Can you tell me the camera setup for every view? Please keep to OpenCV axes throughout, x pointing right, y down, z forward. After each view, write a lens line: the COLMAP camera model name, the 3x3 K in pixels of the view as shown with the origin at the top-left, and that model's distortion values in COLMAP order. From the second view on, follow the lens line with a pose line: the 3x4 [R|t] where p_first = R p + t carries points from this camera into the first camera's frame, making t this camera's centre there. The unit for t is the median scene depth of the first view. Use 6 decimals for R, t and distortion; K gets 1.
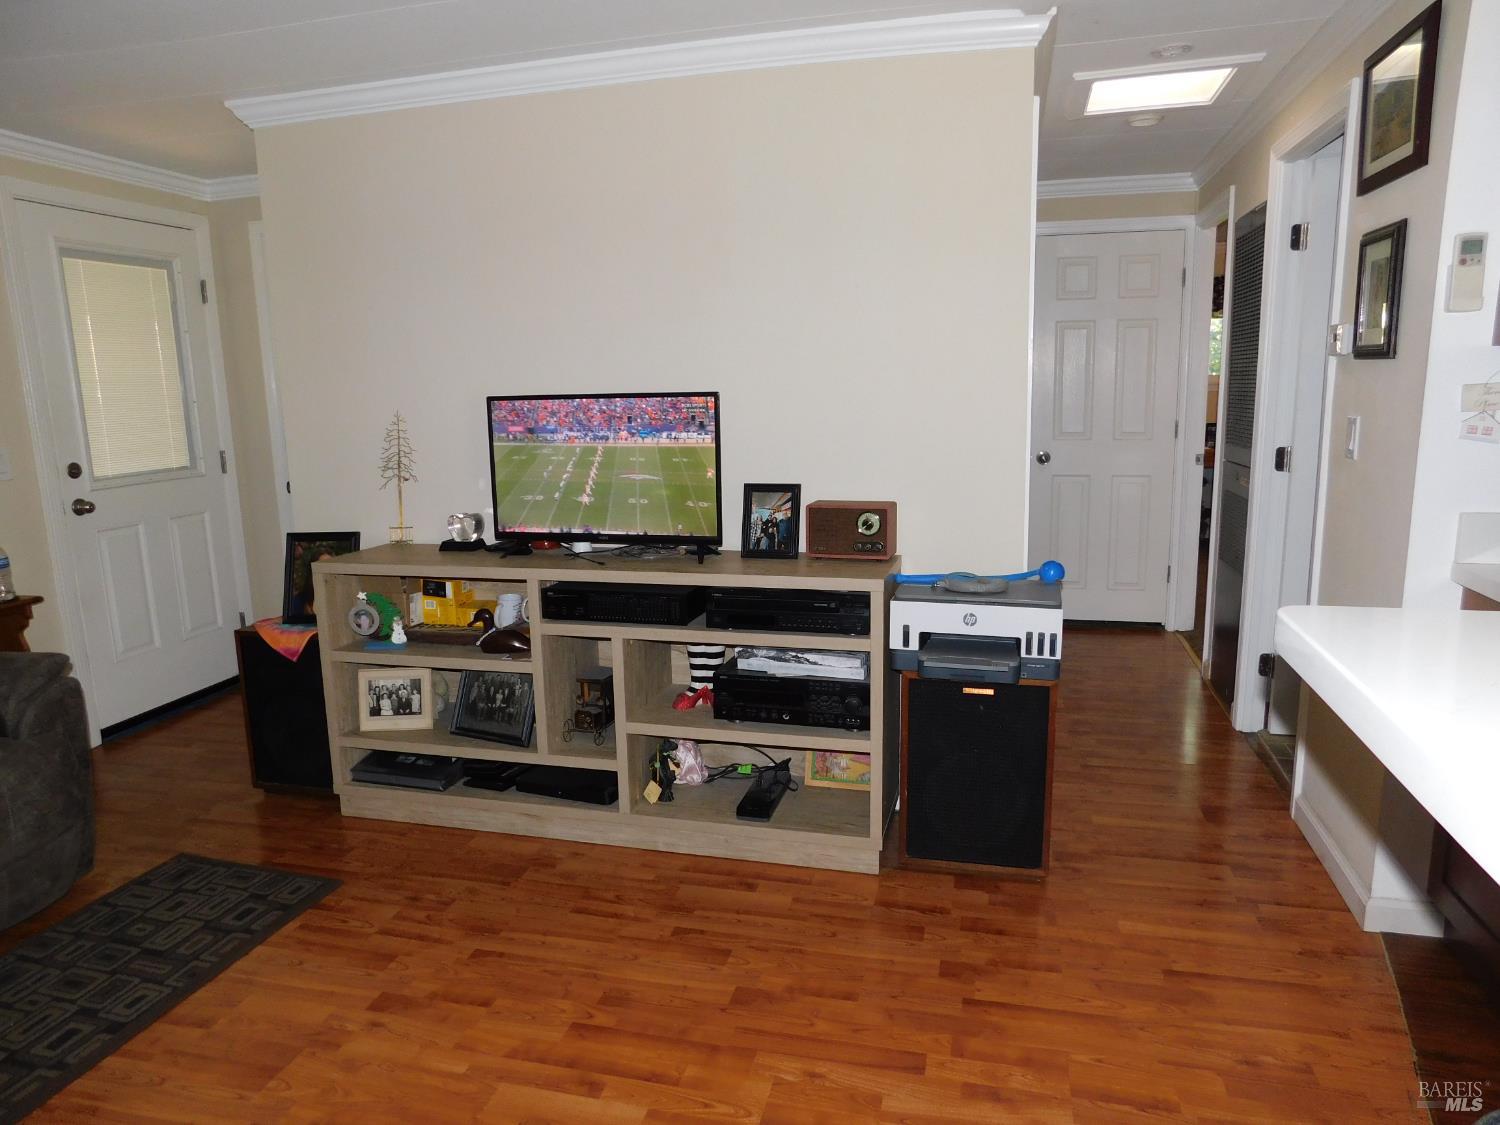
lens RADIAL K [[991.0, 0, 745.3], [0, 991.0, 557.3], [0, 0, 1]] dist [-0.059687, 0.046512]
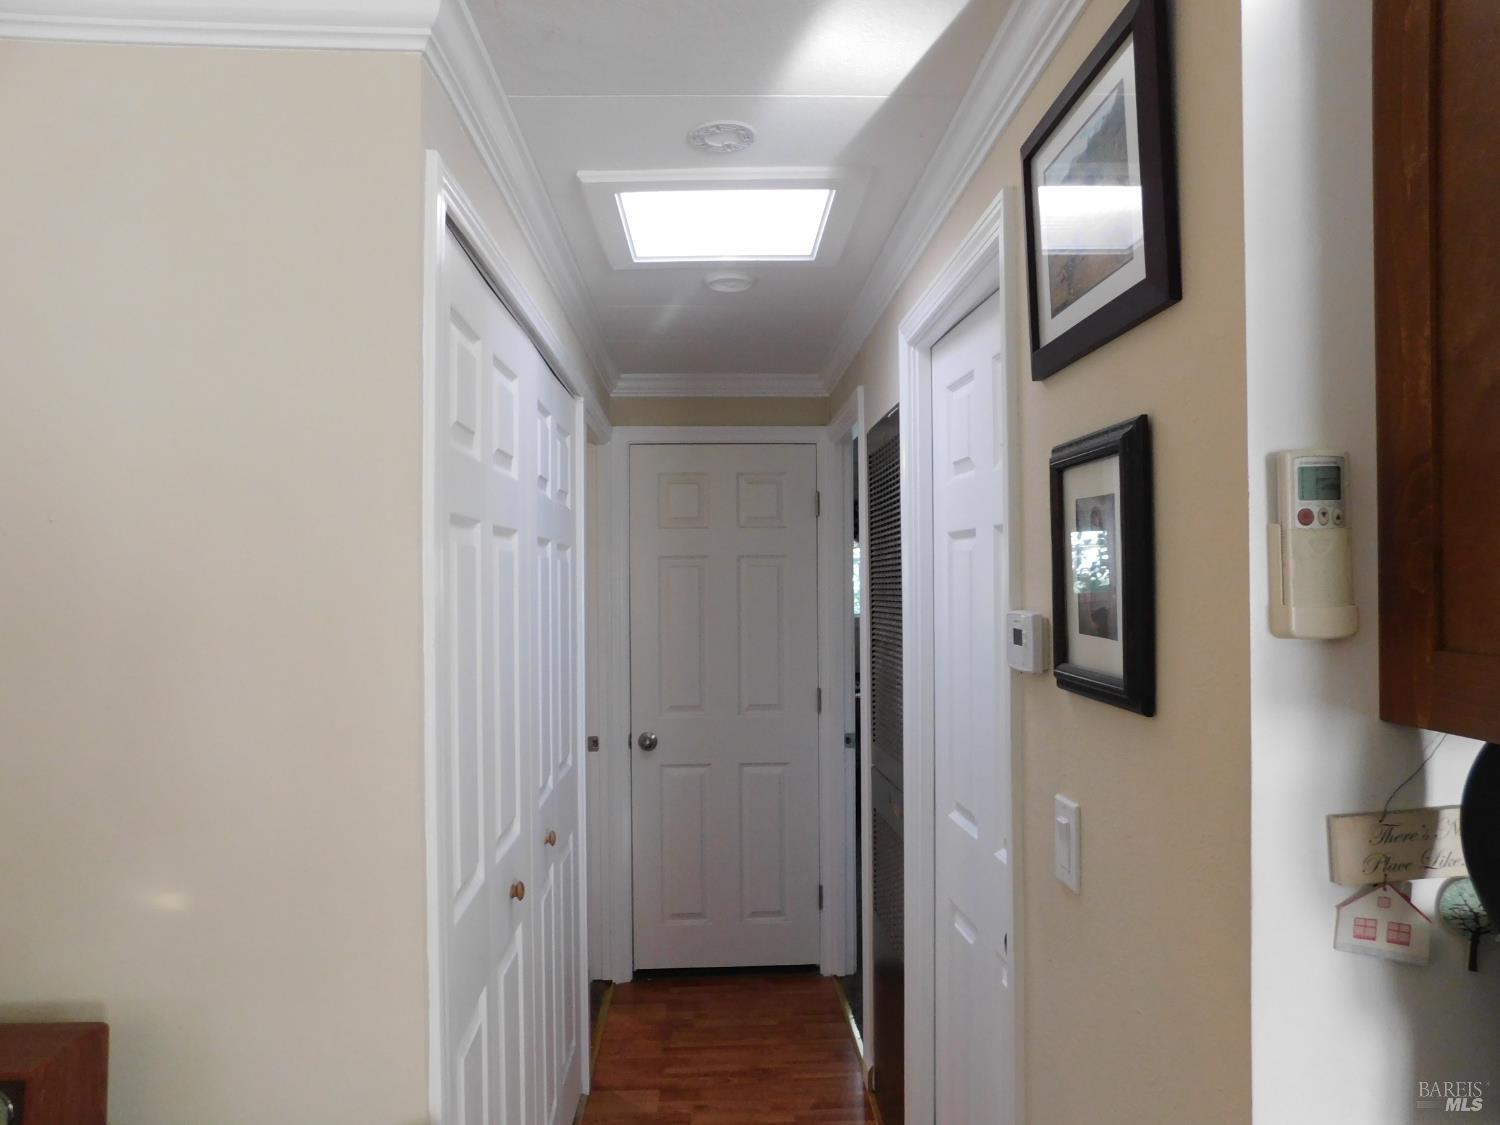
lens RADIAL K [[991.0, 0, 752.6], [0, 991.0, 567.7], [0, 0, 1]] dist [-0.059687, 0.046512]
pose [[0.955040, 0.016110, 0.296040, 0.239640], [0.041752, 0.981263, -0.188093, -0.129782], [-0.293523, 0.191997, 0.936473, 0.414729]]
